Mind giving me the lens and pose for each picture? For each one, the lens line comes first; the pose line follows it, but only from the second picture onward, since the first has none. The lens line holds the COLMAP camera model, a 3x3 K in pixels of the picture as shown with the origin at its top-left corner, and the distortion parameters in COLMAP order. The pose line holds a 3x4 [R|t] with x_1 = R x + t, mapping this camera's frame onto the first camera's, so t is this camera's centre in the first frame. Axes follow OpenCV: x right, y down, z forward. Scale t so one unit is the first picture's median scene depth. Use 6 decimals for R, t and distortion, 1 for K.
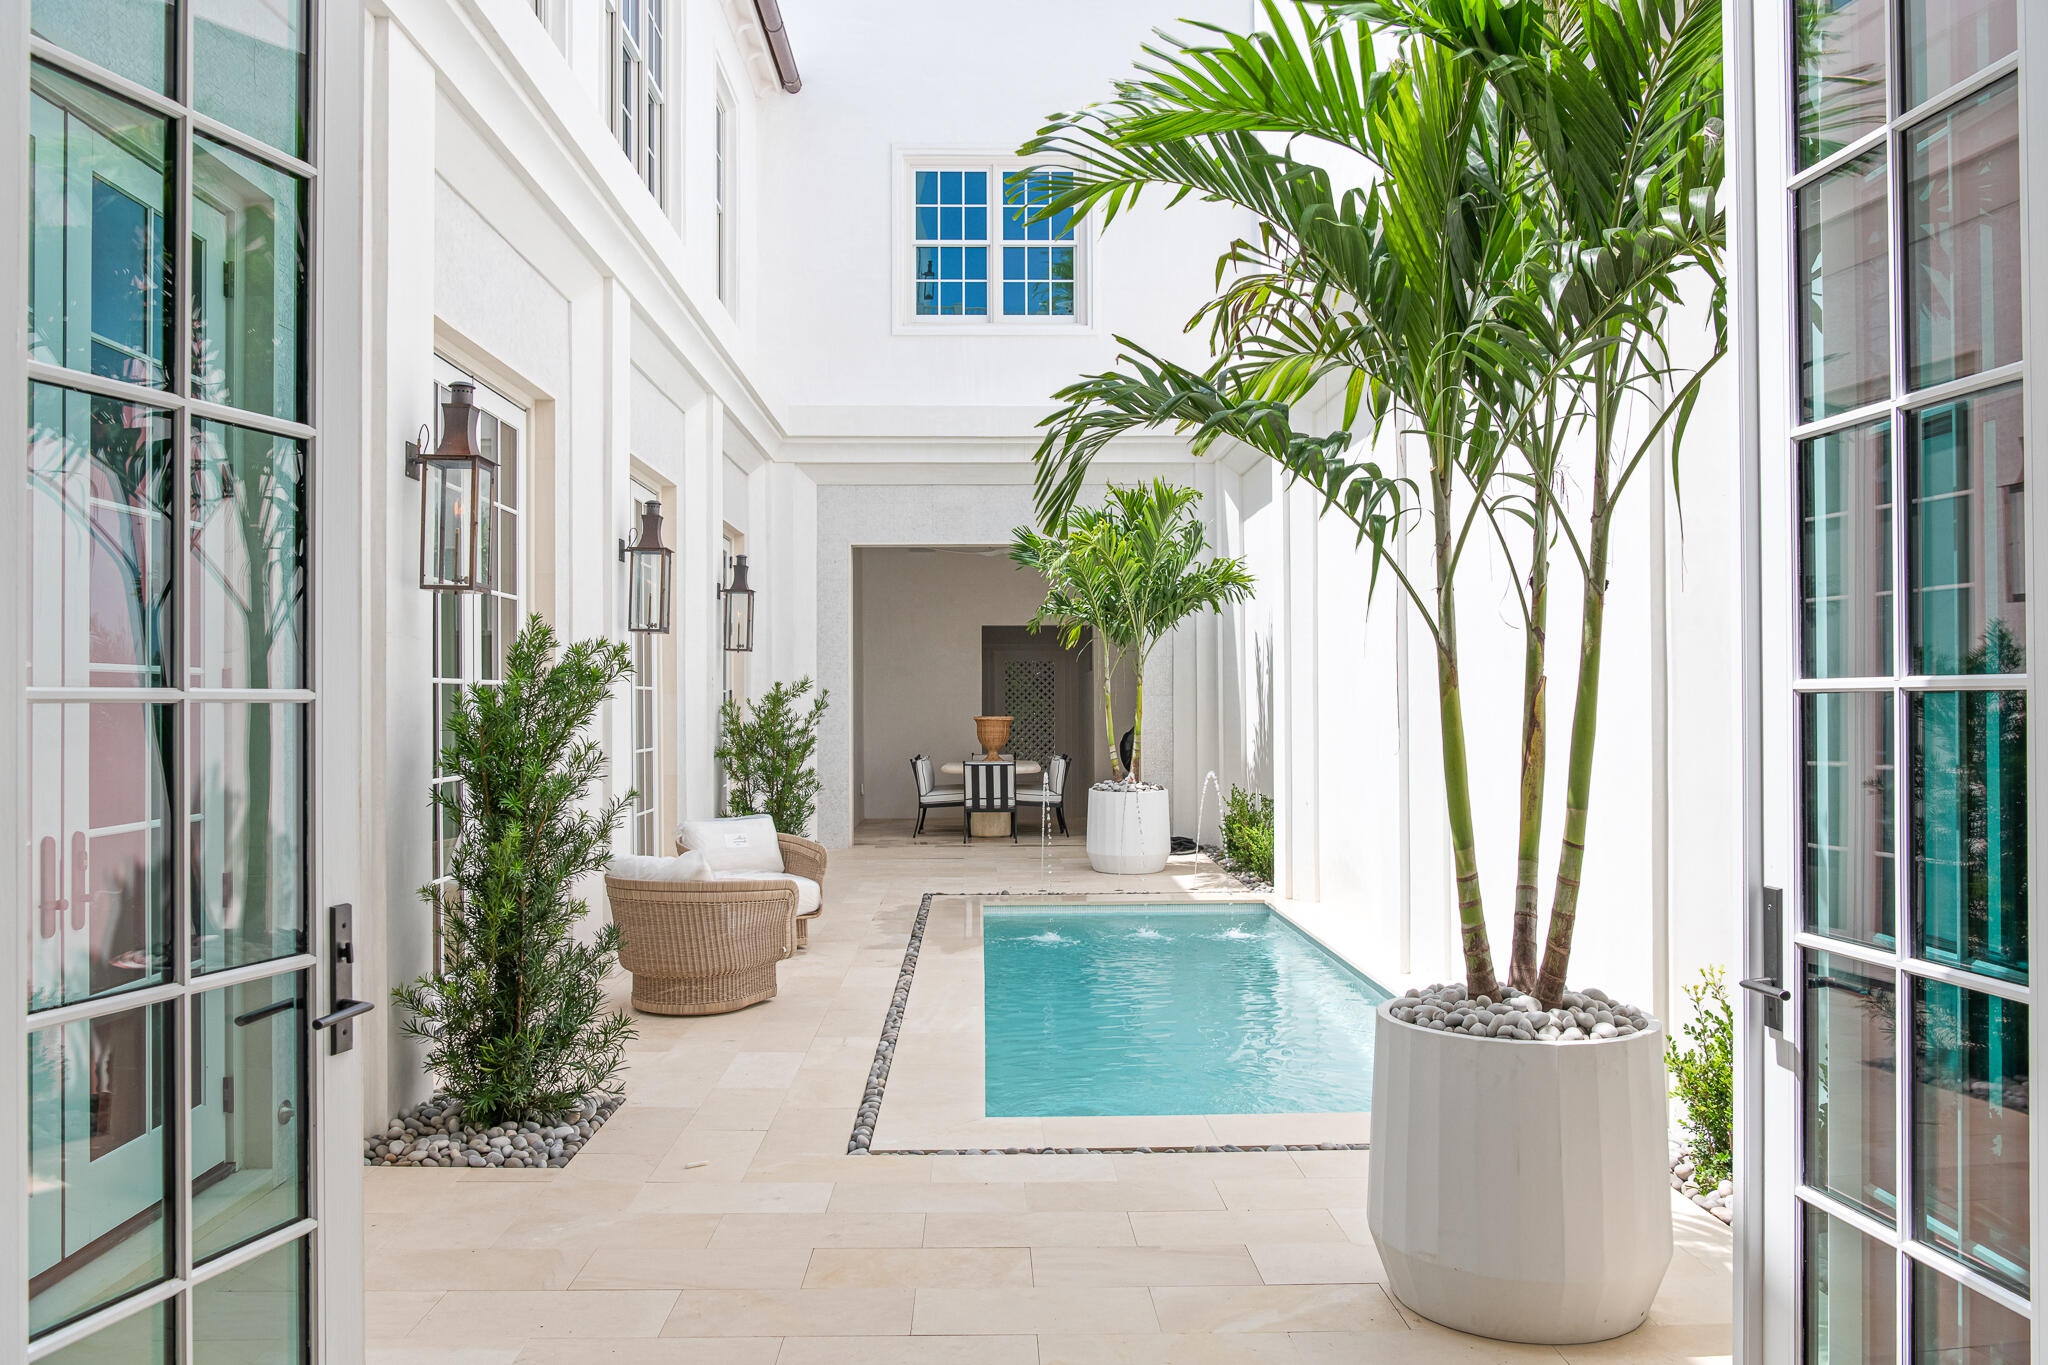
lens RADIAL K [[1539.5, 0, 1024.0], [0, 1539.5, 682.5], [0, 0, 1]] dist [0.000623, 0.000105]
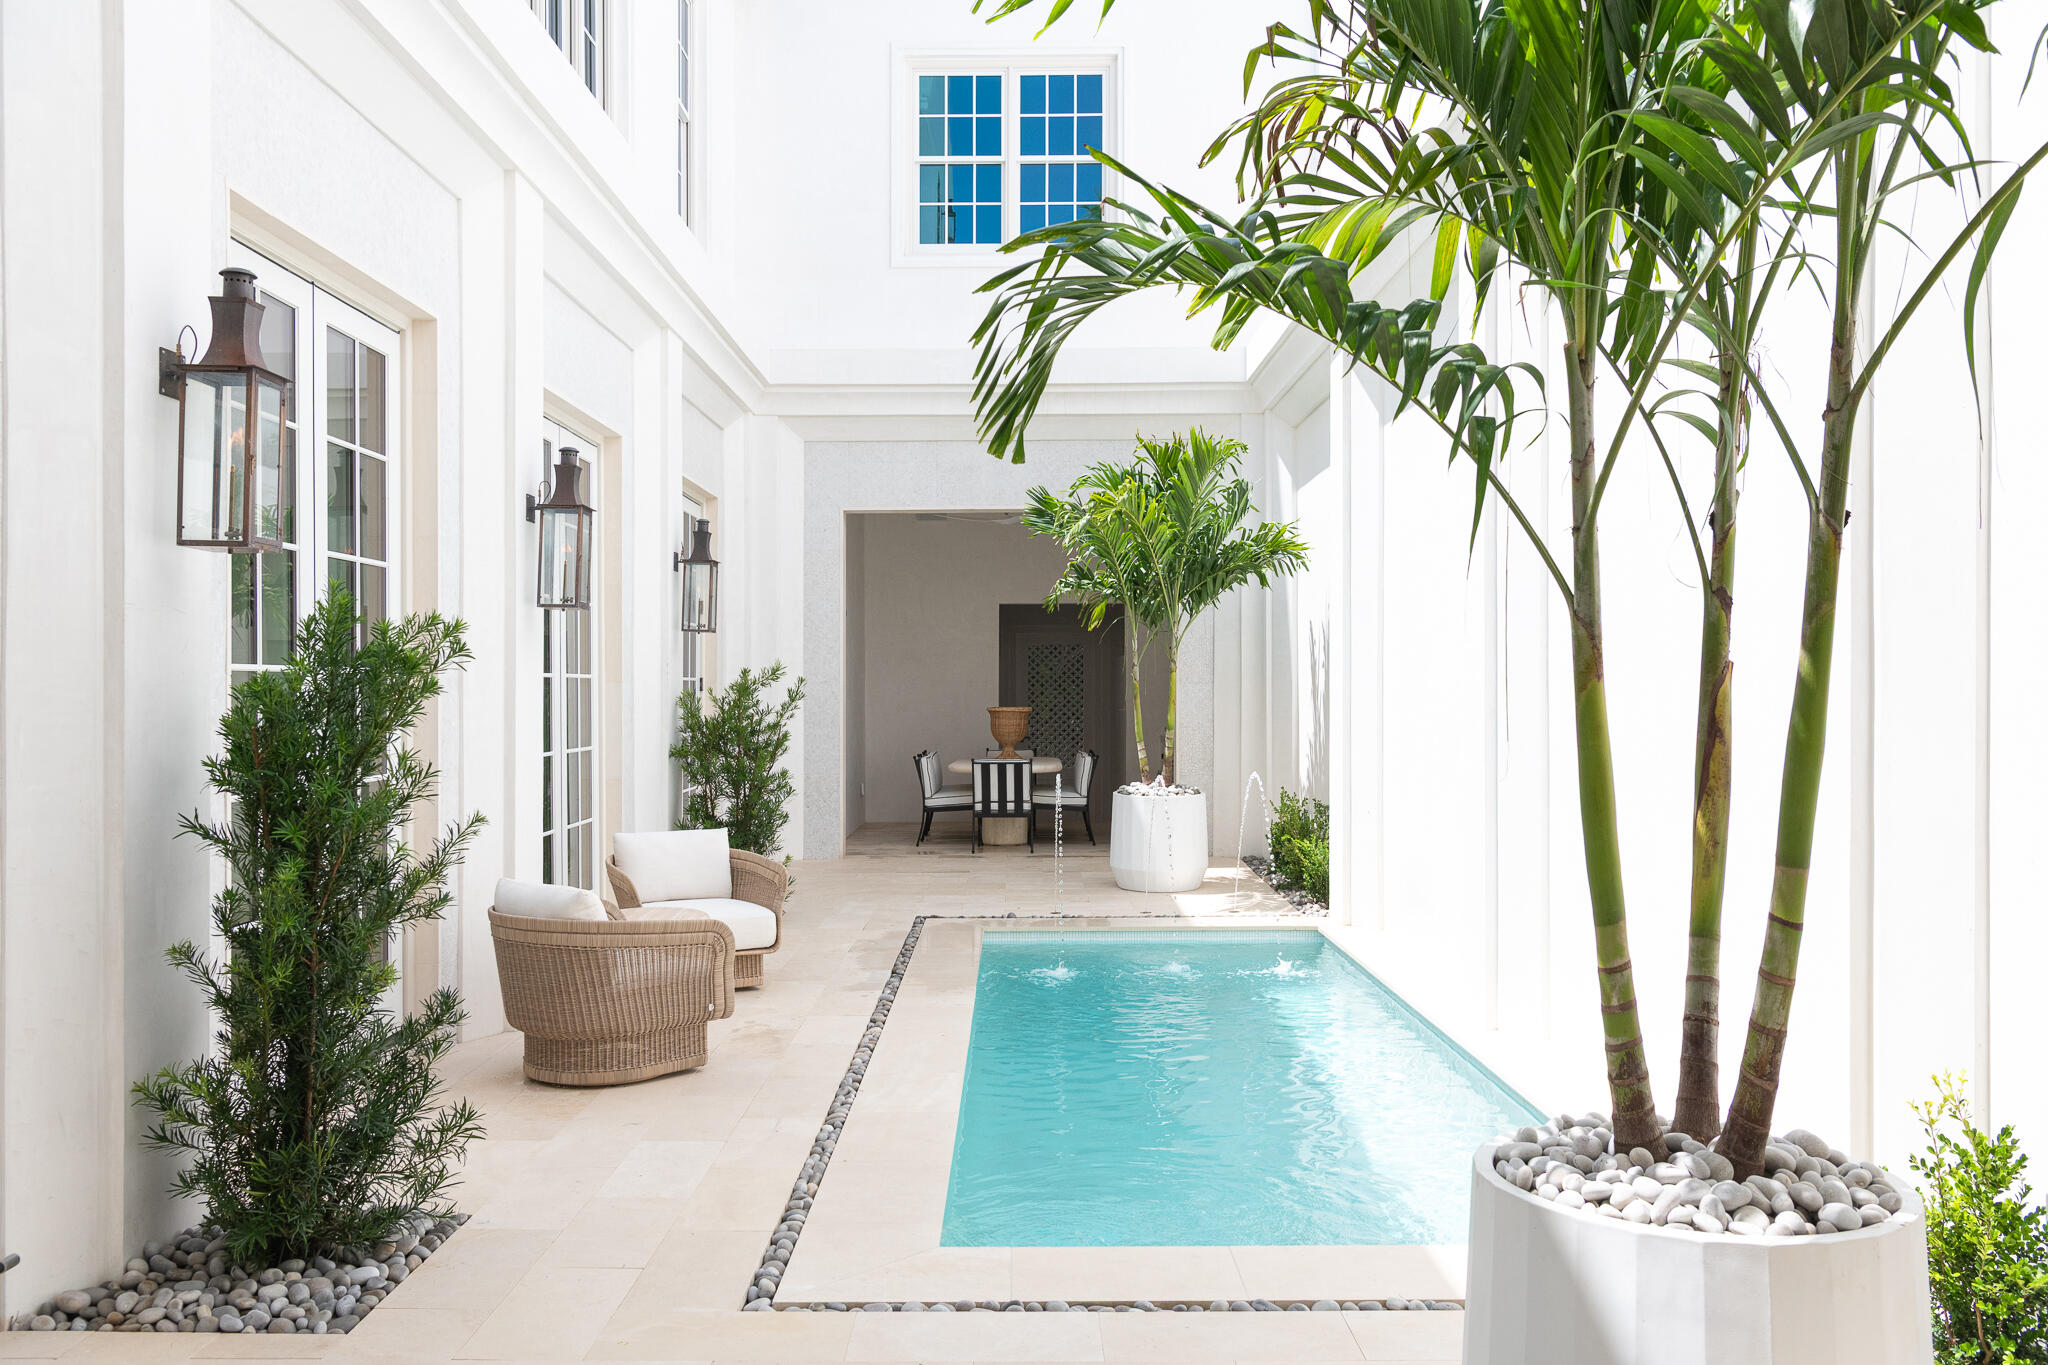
lens RADIAL K [[1631.8, 0, 1014.5], [0, 1631.8, 732.8], [0, 0, 1]] dist [0.030537, -0.003203]
pose [[0.999496, 0.000379, -0.031729, 0.037067], [0.000884, 0.999208, 0.039788, -0.001301], [0.031719, -0.039796, 0.998704, 0.205953]]
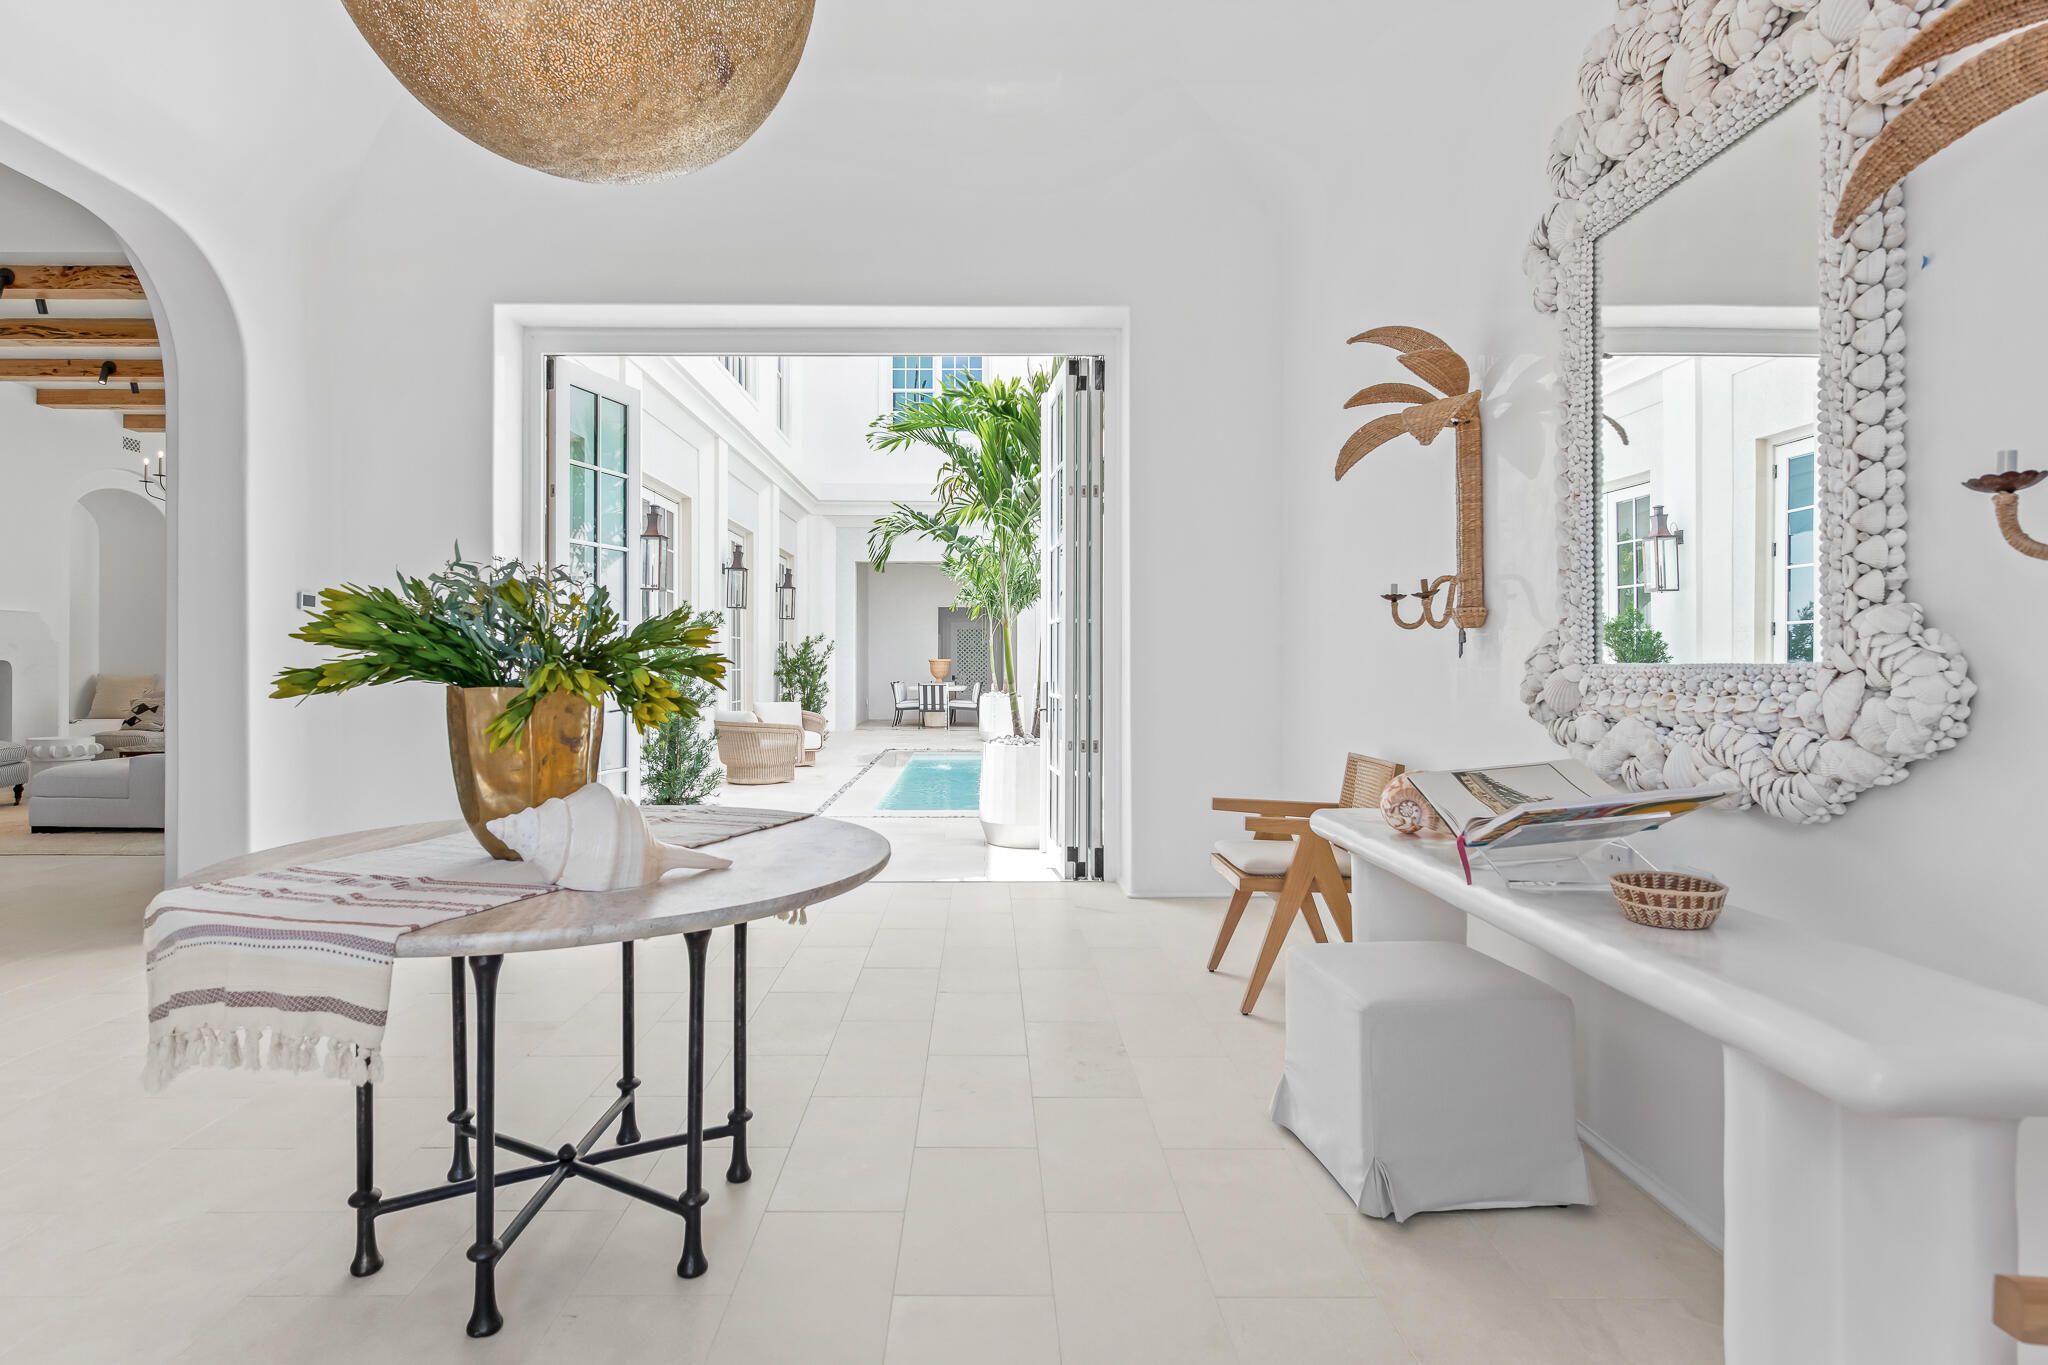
lens RADIAL K [[1097.8, 0, 1015.6], [0, 1097.8, 653.9], [0, 0, 1]] dist [0.004874, -0.000141]
pose [[0.999989, 0.002120, -0.004124, 0.207018], [-0.002105, 0.999991, 0.003679, 0.033155], [0.004132, -0.003670, 0.999985, -0.712747]]
